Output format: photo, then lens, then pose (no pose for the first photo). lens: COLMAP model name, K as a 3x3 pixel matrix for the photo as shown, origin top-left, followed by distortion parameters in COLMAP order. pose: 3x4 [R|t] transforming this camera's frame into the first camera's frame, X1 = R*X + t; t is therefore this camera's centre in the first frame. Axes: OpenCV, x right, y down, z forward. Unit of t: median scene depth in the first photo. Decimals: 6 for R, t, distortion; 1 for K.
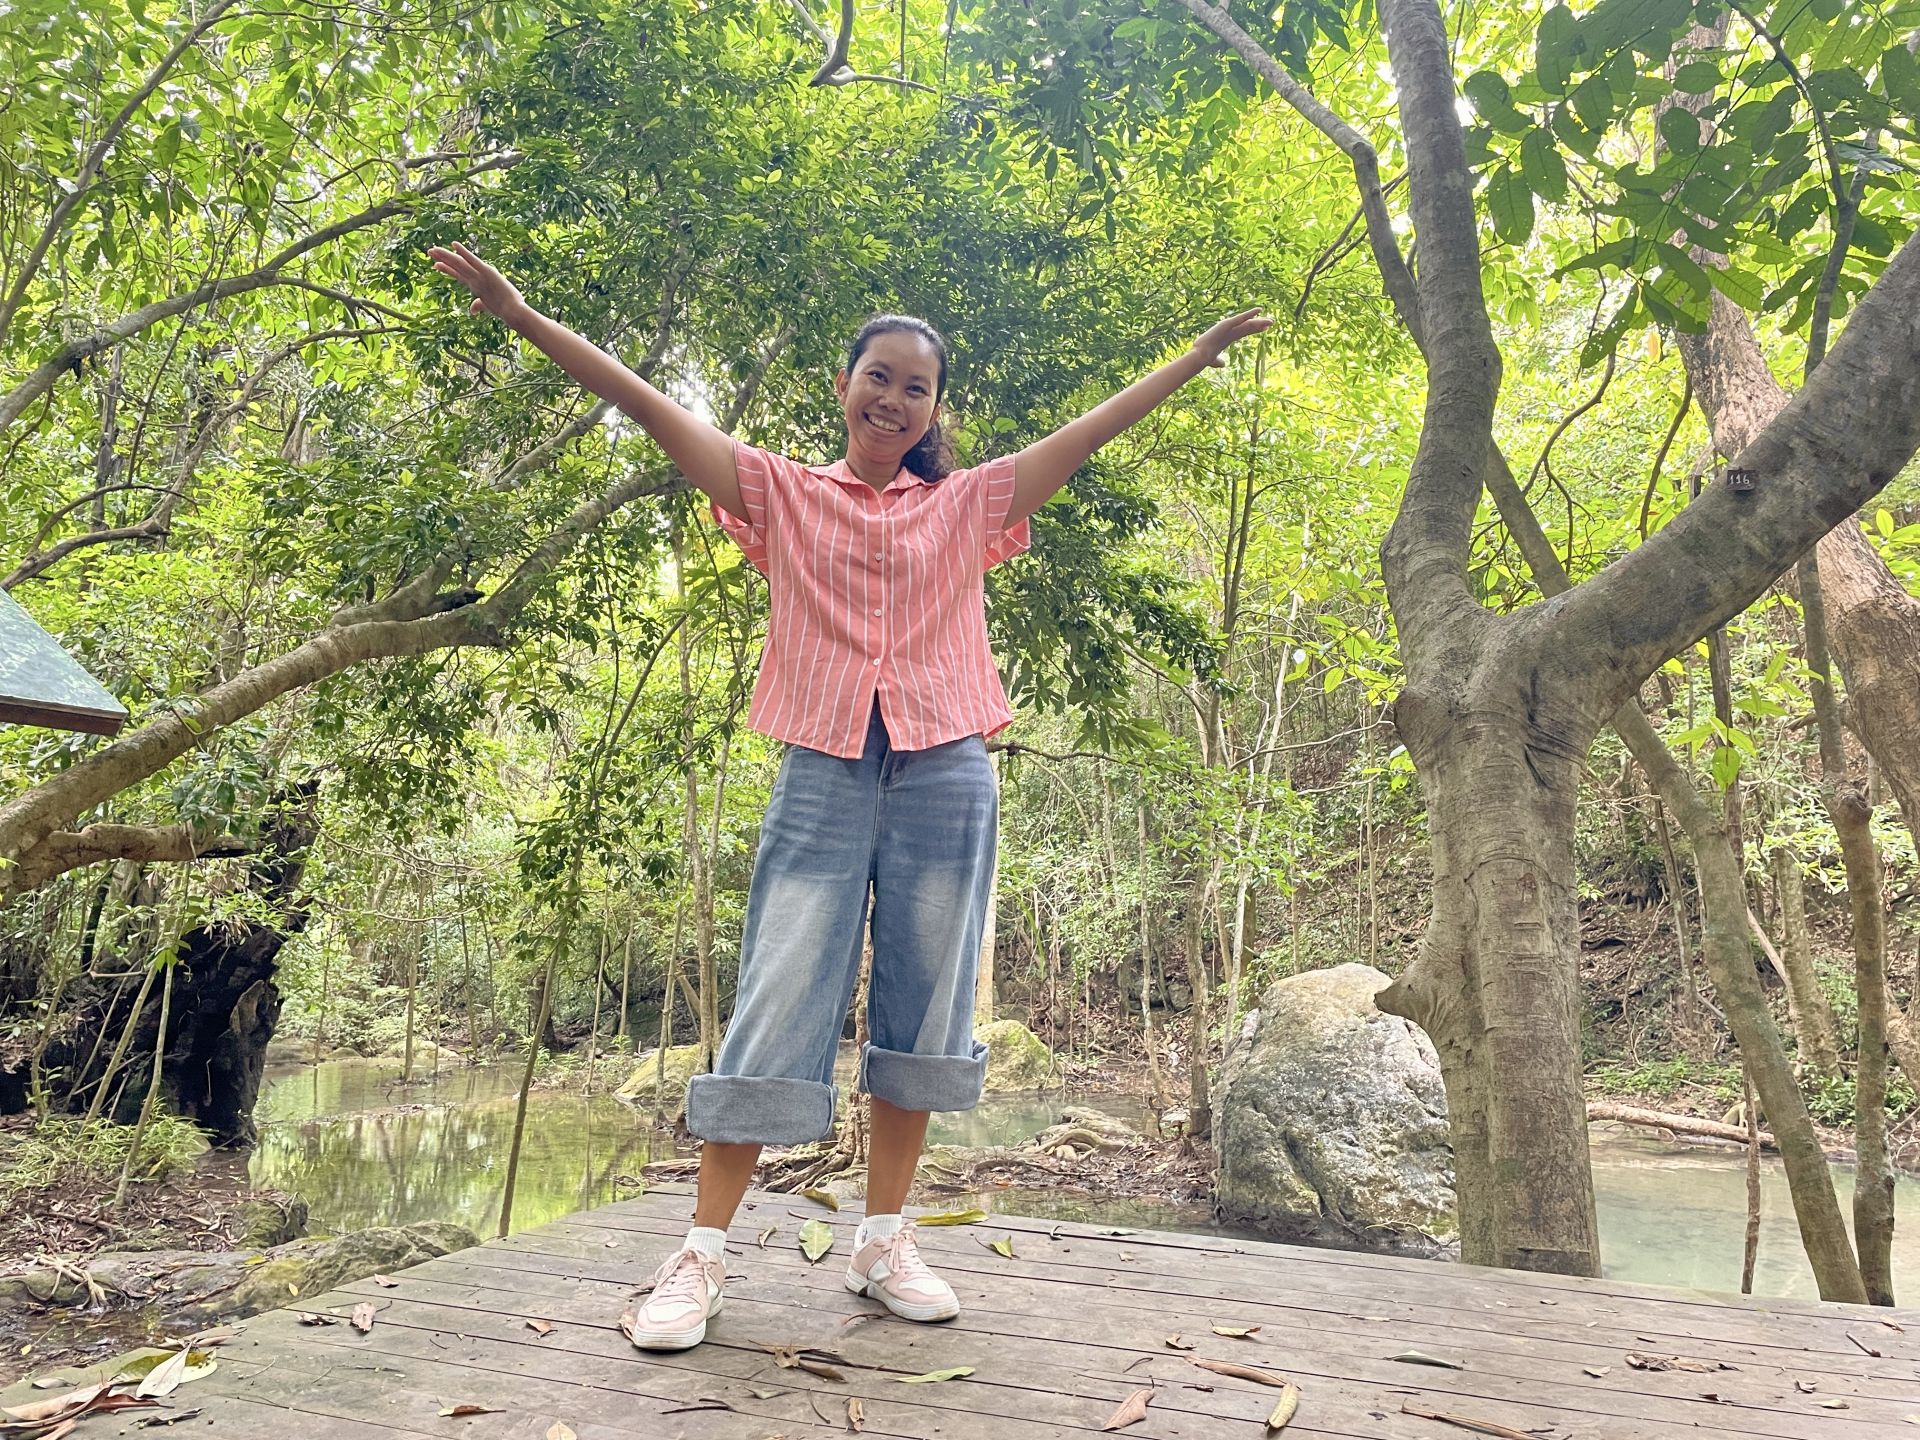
lens RADIAL K [[1447.0, 0, 965.5], [0, 1447.0, 690.5], [0, 0, 1]] dist [0.063111, -0.090736]
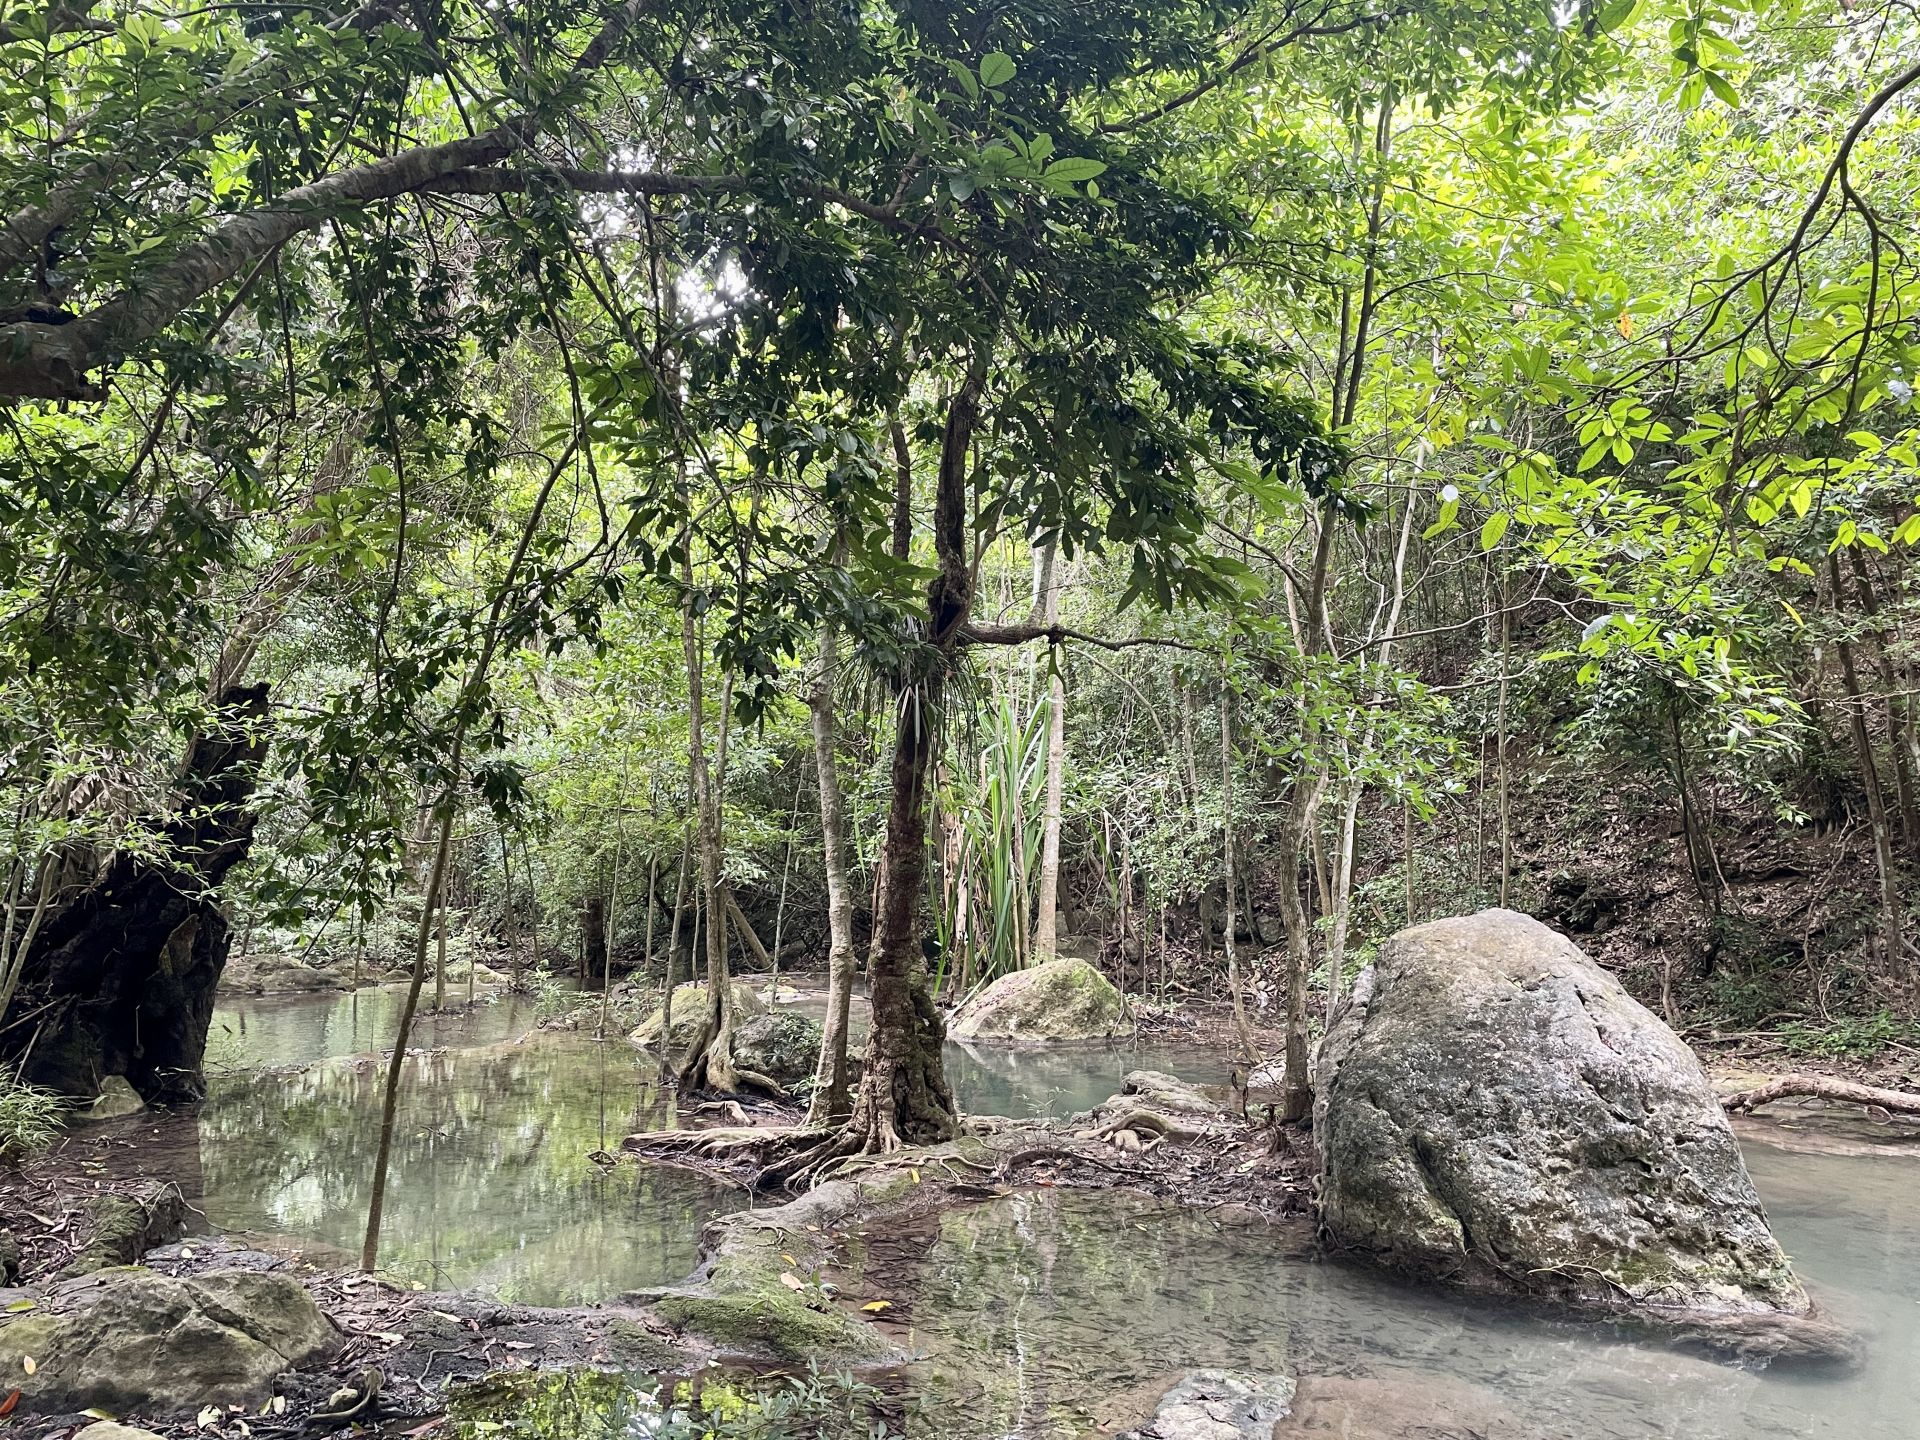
lens RADIAL K [[1446.3, 0, 964.1], [0, 1446.3, 690.8], [0, 0, 1]] dist [0.063634, -0.091115]
pose [[0.998181, -0.003923, -0.060154, 0.044770], [0.007264, 0.998436, 0.055433, 0.040949], [0.059843, -0.055769, 0.996649, 0.330073]]
